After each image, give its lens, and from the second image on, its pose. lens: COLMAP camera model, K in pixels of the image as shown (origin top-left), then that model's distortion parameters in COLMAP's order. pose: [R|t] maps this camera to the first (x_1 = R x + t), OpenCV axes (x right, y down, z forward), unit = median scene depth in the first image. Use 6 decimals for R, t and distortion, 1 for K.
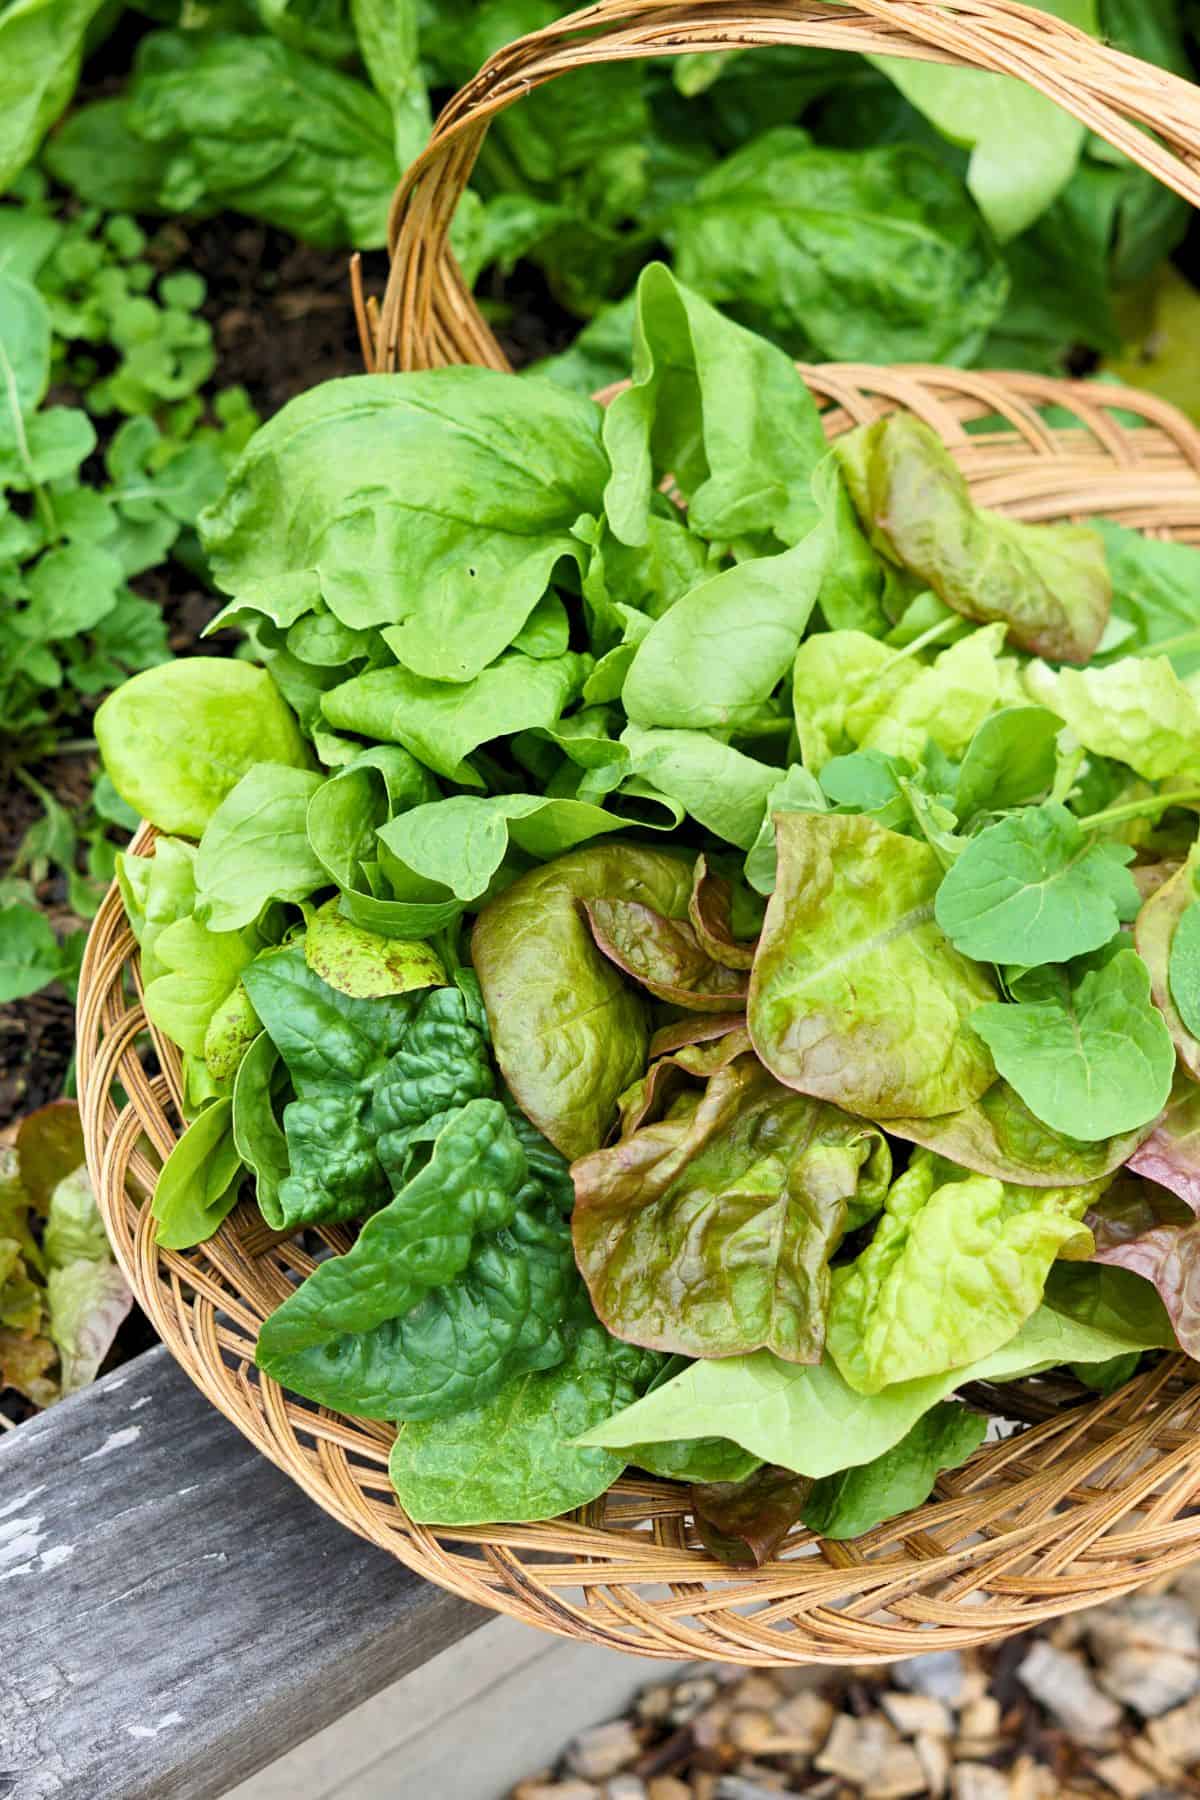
lens RADIAL K [[4297.0, 0, 600.0], [0, 4297.0, 900.0], [0, 0, 1]] dist [-0.074188, -0.489221]
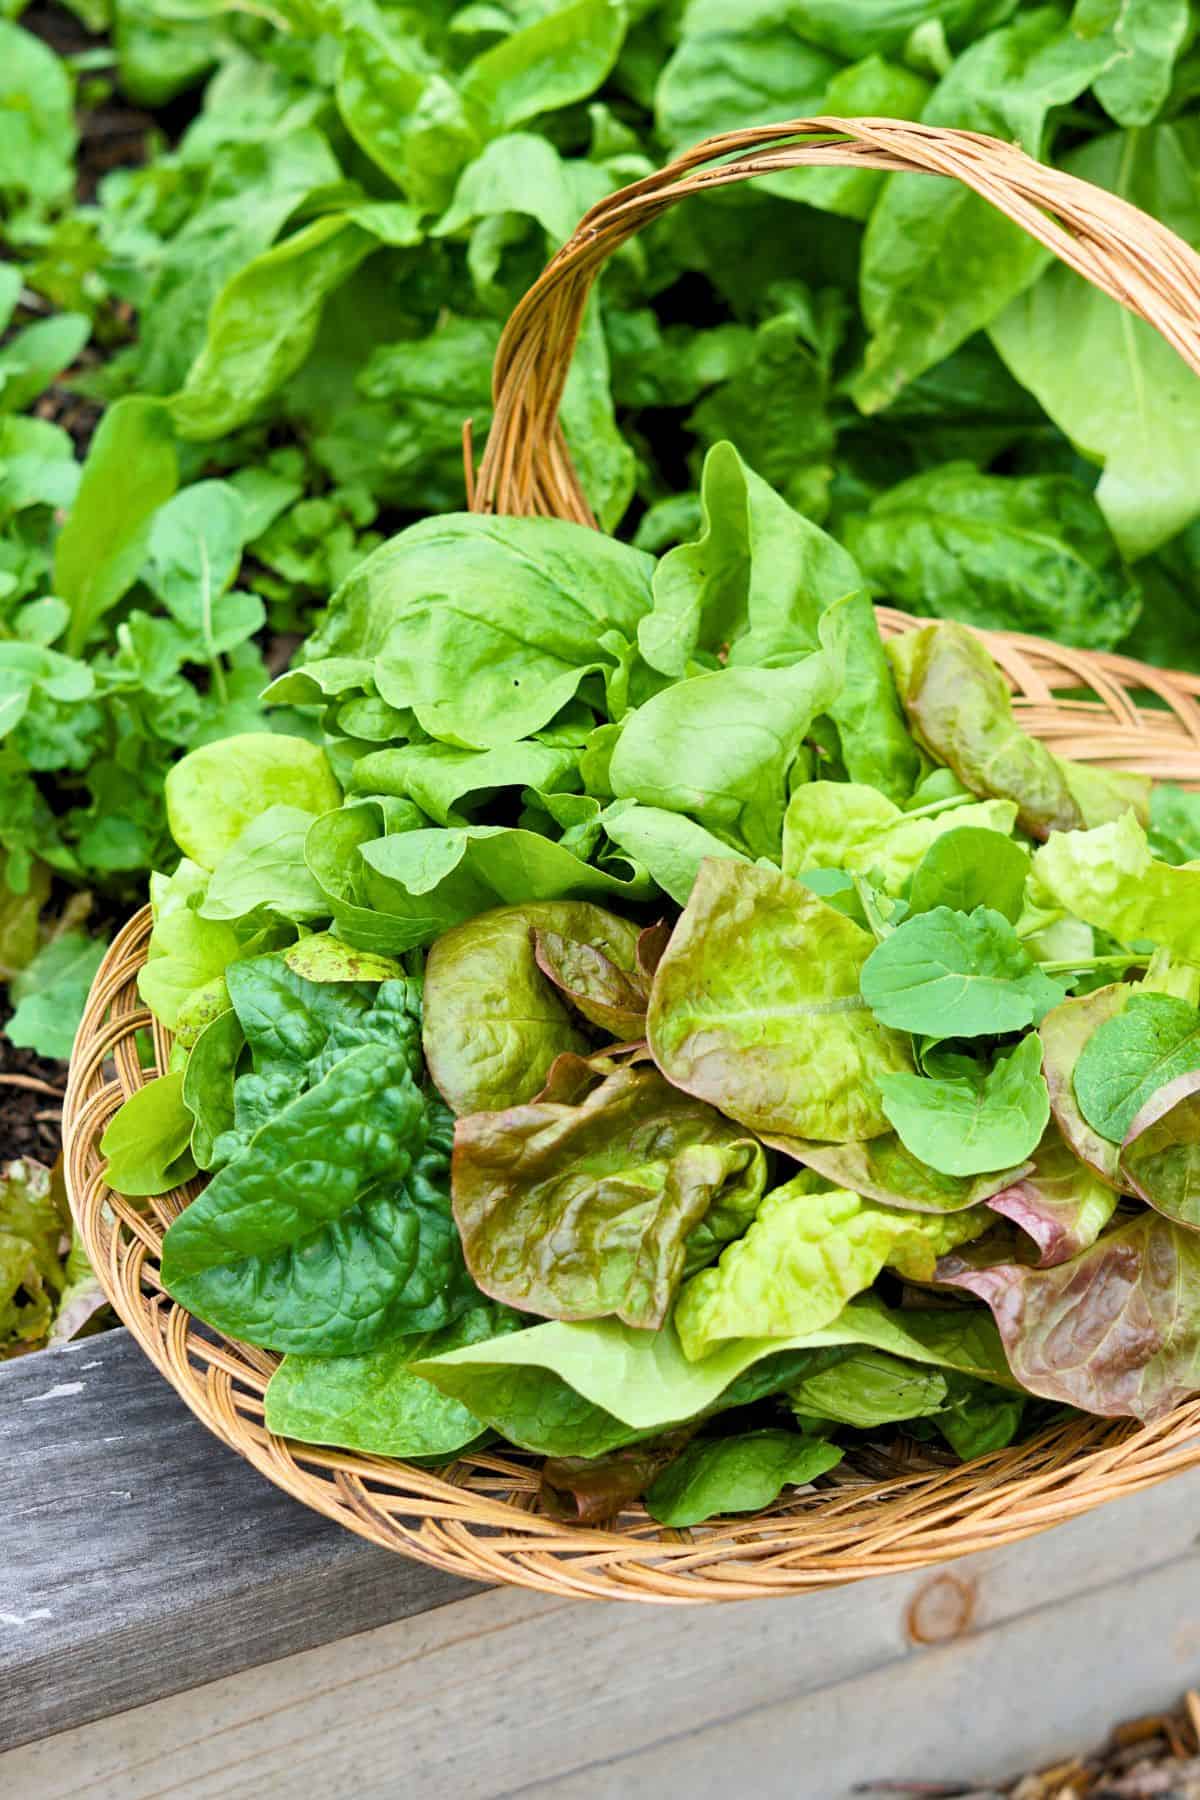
lens RADIAL K [[4297.0, 0, 600.0], [0, 4297.0, 900.0], [0, 0, 1]] dist [-0.074188, -0.489221]
pose [[0.978119, 0.099960, -0.182460, 0.211375], [-0.138976, 0.966568, -0.215482, 0.226770], [0.154821, 0.236124, 0.959310, -0.048464]]
